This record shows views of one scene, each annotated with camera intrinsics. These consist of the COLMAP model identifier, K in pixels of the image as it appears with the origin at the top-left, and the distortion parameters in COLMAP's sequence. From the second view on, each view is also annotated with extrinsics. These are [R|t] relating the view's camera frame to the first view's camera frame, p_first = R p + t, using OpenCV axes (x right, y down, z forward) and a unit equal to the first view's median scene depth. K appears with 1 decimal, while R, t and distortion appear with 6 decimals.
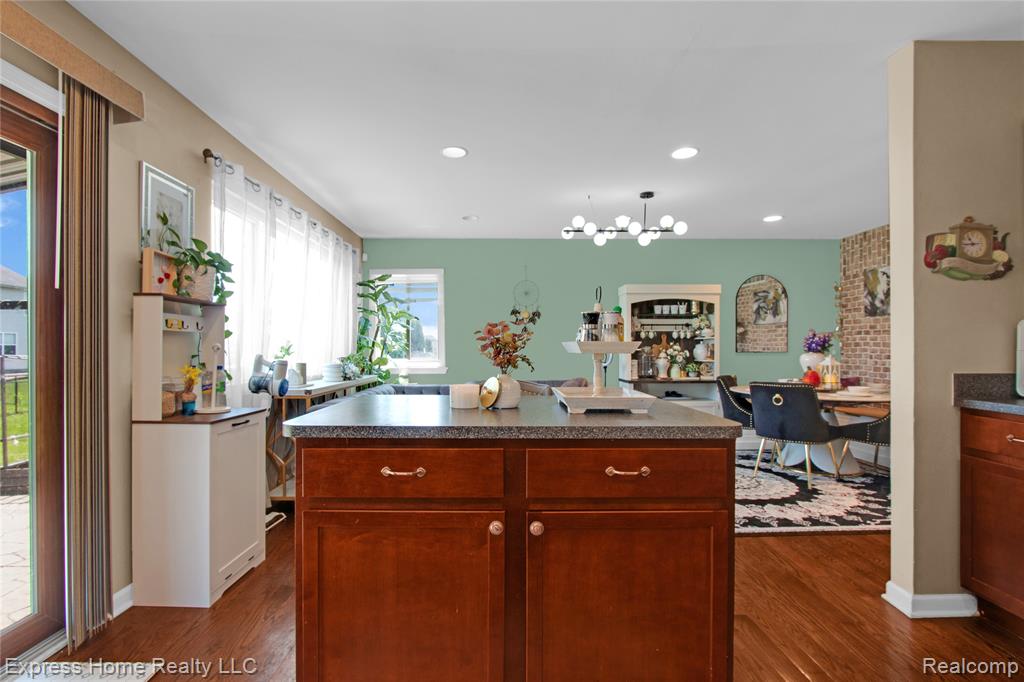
lens RADIAL K [[491.1, 0, 503.2], [0, 491.1, 346.9], [0, 0, 1]] dist [-0.020065, 0.004596]
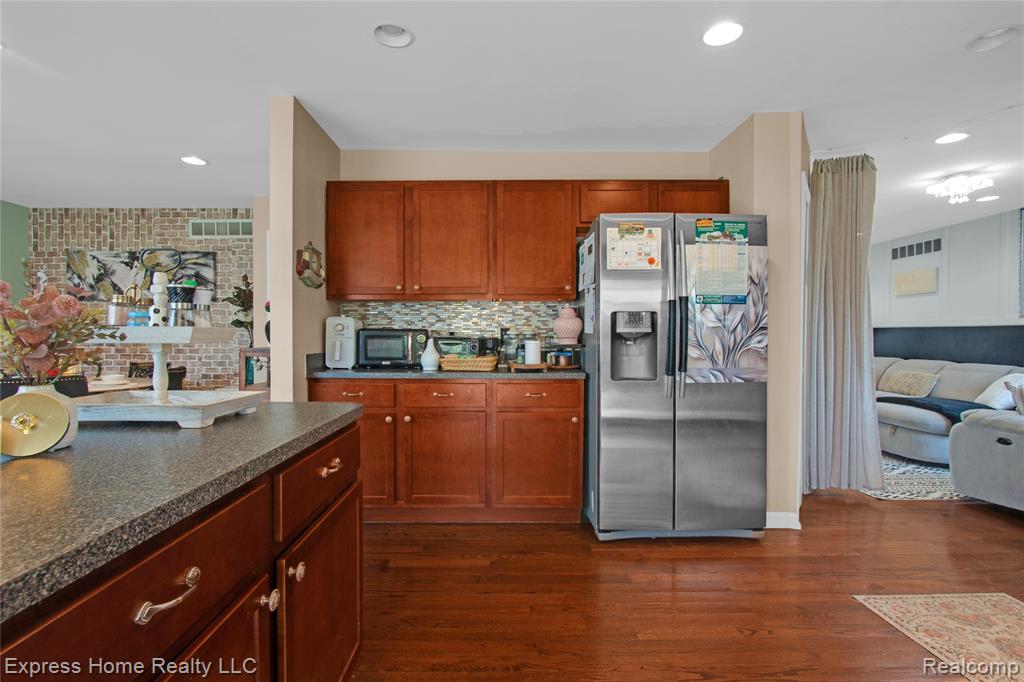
lens RADIAL K [[491.1, 0, 497.6], [0, 491.1, 340.4], [0, 0, 1]] dist [-0.020065, 0.004596]
pose [[0.004229, -0.008609, 0.999954, -0.234815], [-0.007648, 0.999933, 0.008641, -0.000220], [-0.999962, -0.007684, 0.004163, 0.234993]]
